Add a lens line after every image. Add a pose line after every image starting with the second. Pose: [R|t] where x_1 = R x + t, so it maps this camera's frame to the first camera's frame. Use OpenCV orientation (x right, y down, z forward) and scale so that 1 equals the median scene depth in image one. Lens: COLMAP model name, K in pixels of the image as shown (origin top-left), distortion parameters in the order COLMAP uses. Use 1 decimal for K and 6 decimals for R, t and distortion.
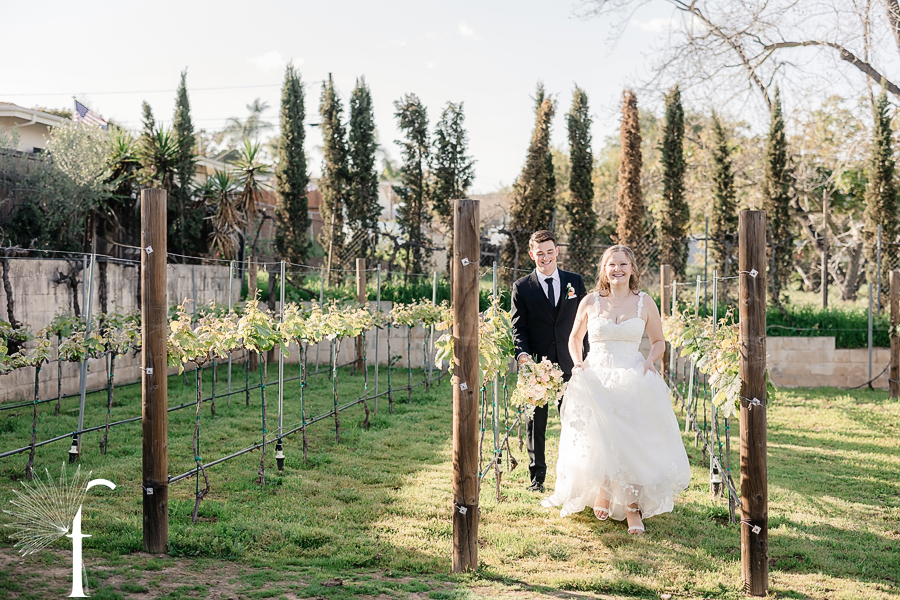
lens RADIAL K [[1351.4, 0, 450.6], [0, 1351.4, 290.7], [0, 0, 1]] dist [0.012893, 0.000000]
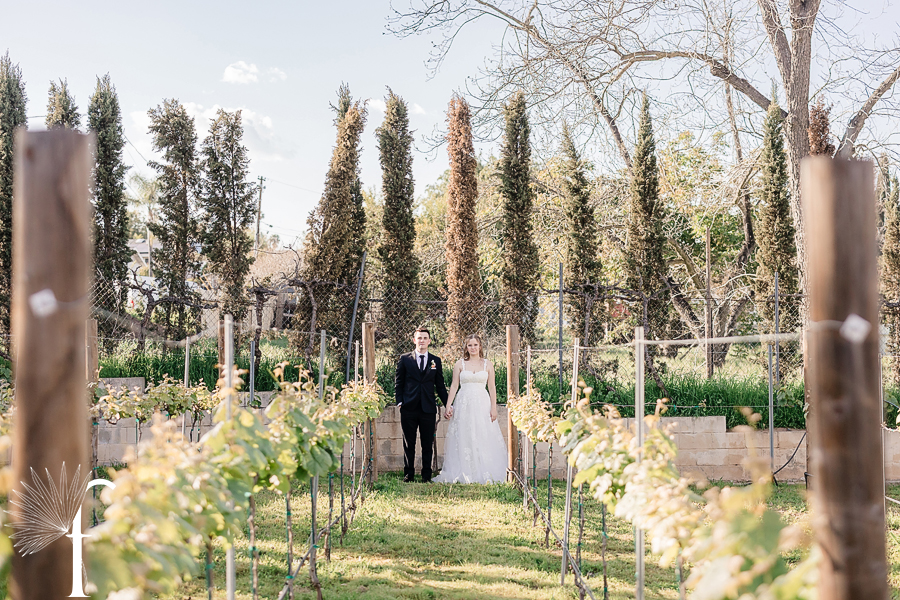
lens RADIAL K [[1351.4, 0, 478.7], [0, 1351.4, 324.7], [0, 0, 1]] dist [0.012893, 0.000000]
pose [[0.988613, -0.008152, 0.150259, 0.026238], [0.011615, 0.999686, -0.022183, -0.002483], [-0.150031, 0.023675, 0.988398, 0.240110]]
